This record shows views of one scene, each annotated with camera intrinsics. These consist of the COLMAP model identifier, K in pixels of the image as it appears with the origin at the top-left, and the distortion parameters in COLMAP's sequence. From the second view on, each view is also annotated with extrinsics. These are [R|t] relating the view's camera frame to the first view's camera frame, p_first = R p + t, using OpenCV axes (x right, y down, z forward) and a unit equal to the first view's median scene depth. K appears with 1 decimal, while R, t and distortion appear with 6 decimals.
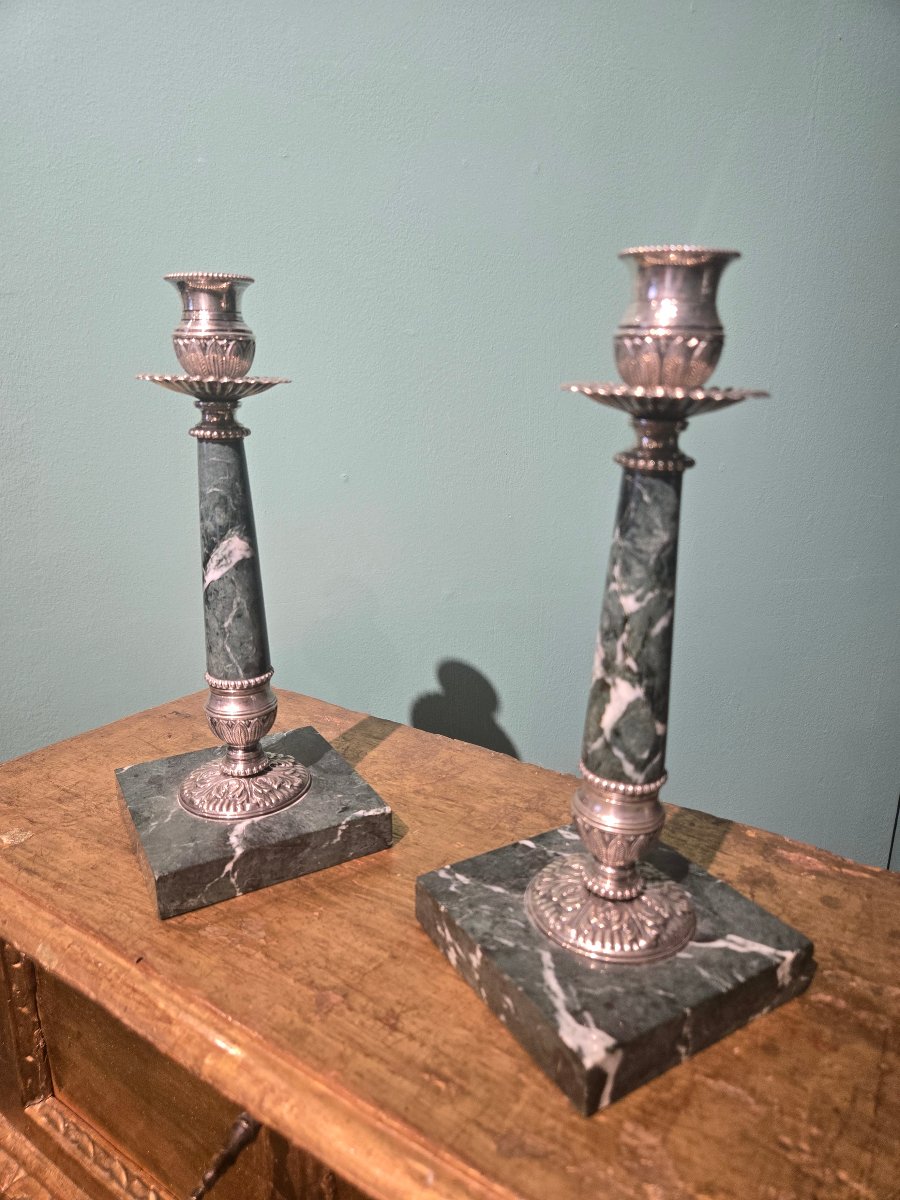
lens RADIAL K [[787.6, 0, 450.0], [0, 787.6, 600.0], [0, 0, 1]] dist [0.022464, -0.004442]
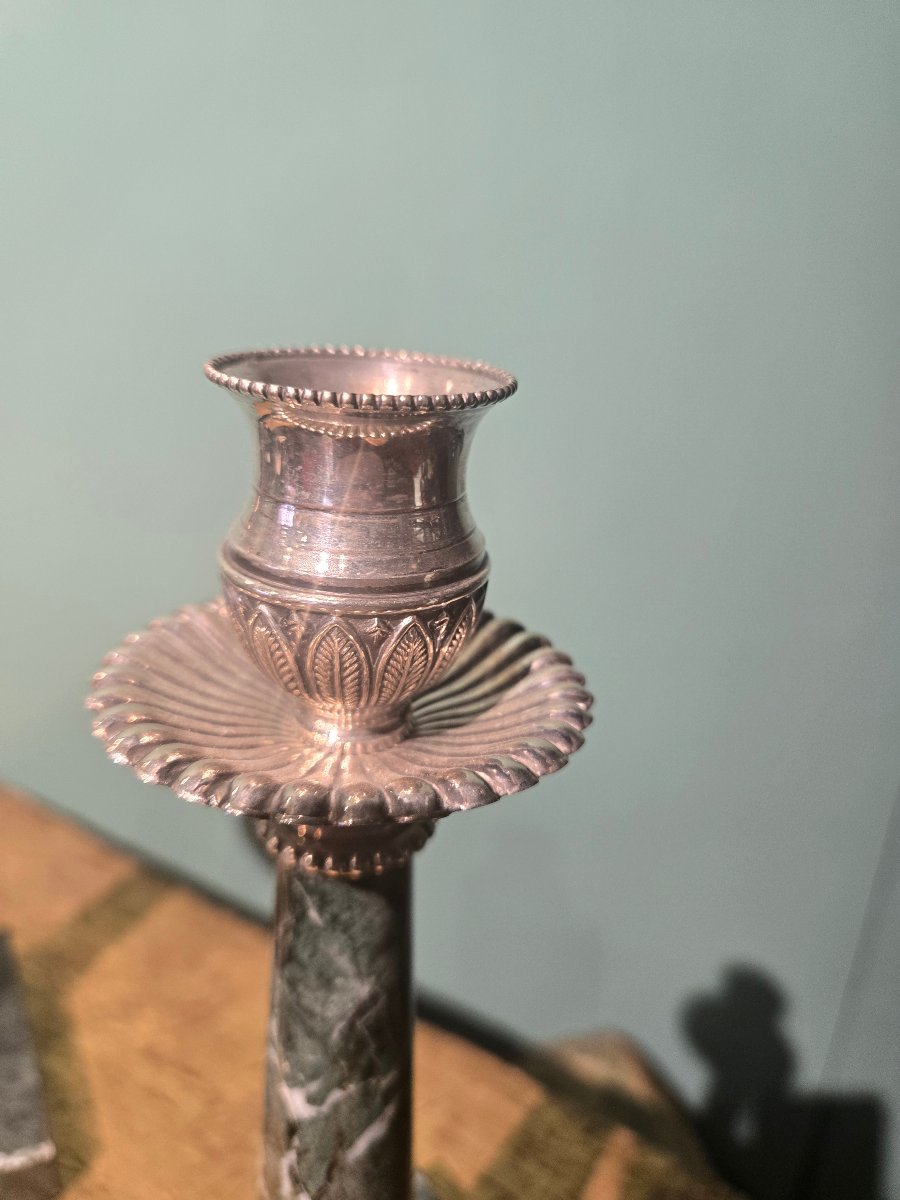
lens RADIAL K [[863.5, 0, 450.0], [0, 863.5, 600.0], [0, 0, 1]] dist [-0.000646, -0.047810]
pose [[0.998892, 0.028679, 0.037320, 0.216376], [-0.031503, 0.996501, 0.077412, -0.243867], [-0.034969, -0.078502, 0.996300, 0.392670]]
